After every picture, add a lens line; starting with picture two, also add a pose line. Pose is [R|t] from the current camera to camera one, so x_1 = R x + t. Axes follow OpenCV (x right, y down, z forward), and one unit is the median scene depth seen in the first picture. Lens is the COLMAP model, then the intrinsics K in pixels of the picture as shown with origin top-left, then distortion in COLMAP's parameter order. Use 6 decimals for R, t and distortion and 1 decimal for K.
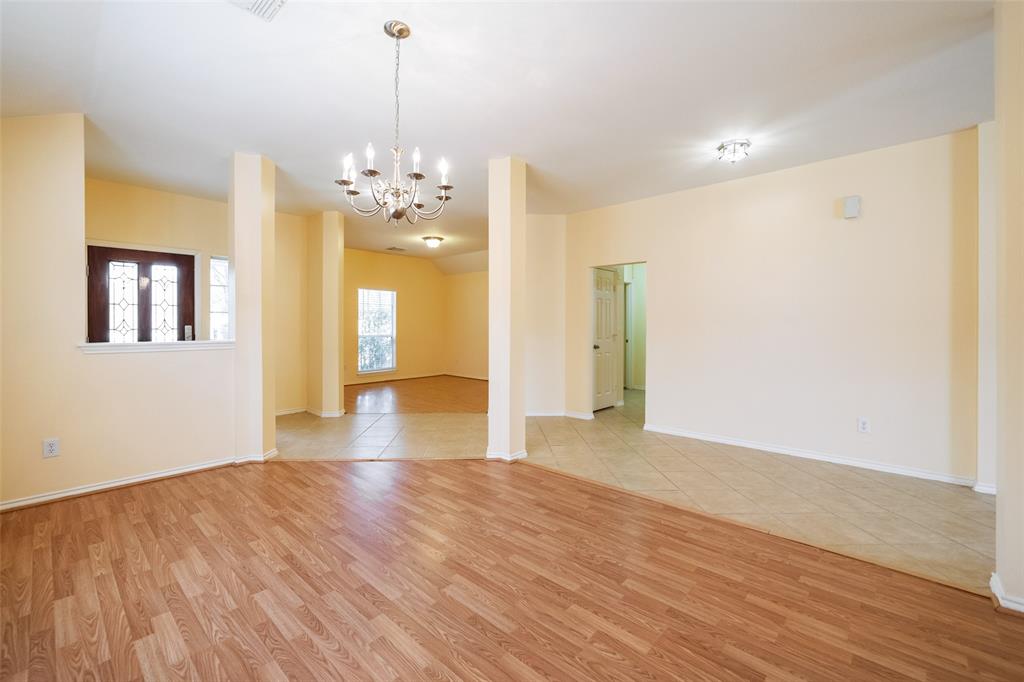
lens RADIAL K [[430.4, 0, 507.3], [0, 430.4, 324.4], [0, 0, 1]] dist [0.000186, -0.000087]
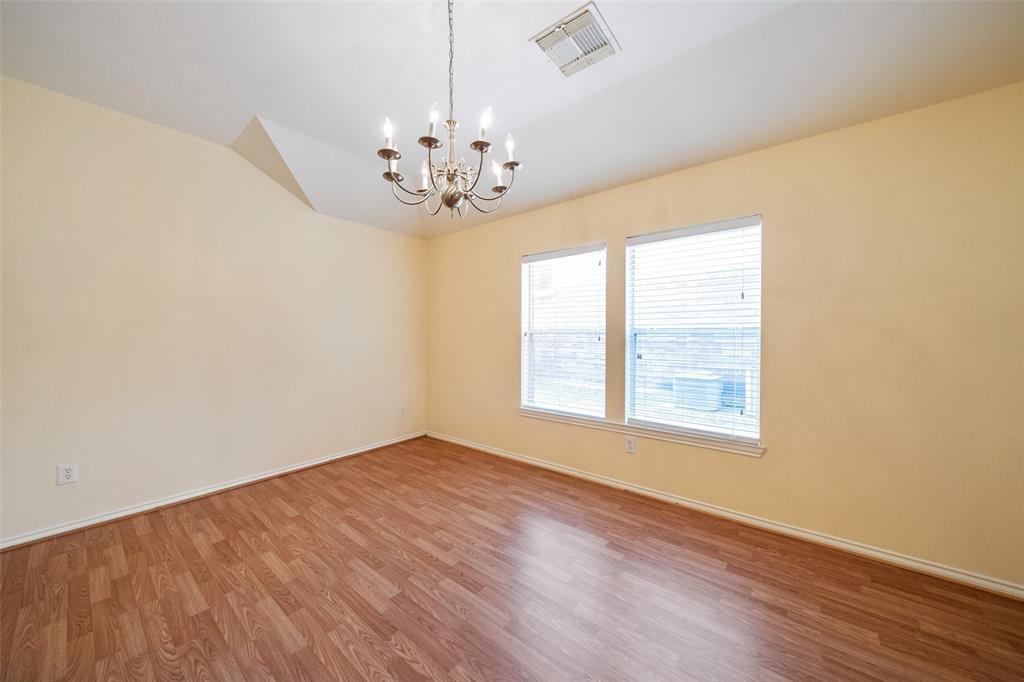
lens RADIAL K [[351.3, 0, 511.0], [0, 351.3, 336.0], [0, 0, 1]] dist [-0.008590, 0.000163]
pose [[-0.997376, -0.003656, -0.072306, -0.359441], [-0.004246, 0.999959, 0.008011, -0.008653], [0.072273, 0.008297, -0.997350, 1.886968]]
